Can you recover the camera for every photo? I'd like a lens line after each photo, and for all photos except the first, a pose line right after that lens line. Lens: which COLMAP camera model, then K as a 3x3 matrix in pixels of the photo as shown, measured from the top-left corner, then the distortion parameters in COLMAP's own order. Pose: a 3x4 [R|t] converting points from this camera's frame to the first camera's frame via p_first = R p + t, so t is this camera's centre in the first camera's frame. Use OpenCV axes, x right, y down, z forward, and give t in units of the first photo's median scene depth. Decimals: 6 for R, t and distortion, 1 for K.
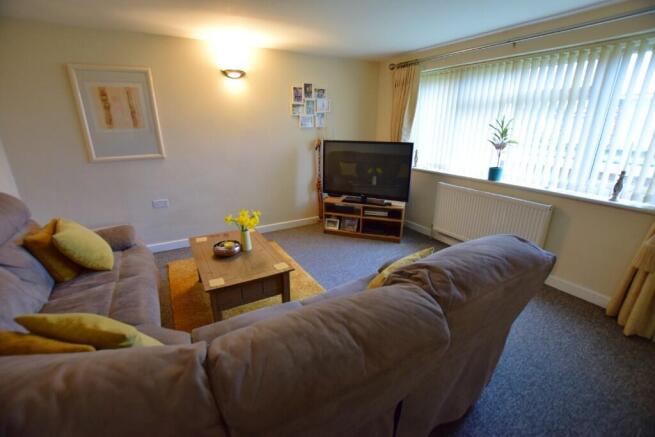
lens RADIAL K [[293.0, 0, 327.1], [0, 293.0, 218.9], [0, 0, 1]] dist [-0.005899, -0.000700]
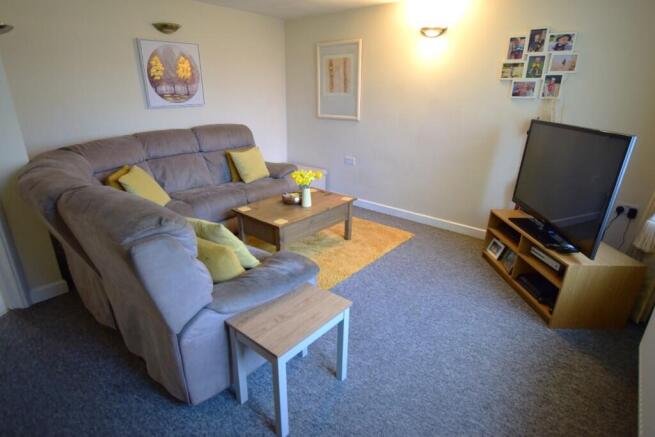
lens RADIAL K [[349.8, 0, 327.3], [0, 349.8, 220.5], [0, 0, 1]] dist [0.002325, 0.000483]
pose [[0.344824, 0.334494, -0.877046, 0.604296], [-0.313279, 0.921789, 0.228388, -0.110749], [0.884846, 0.196006, 0.422645, 0.361646]]
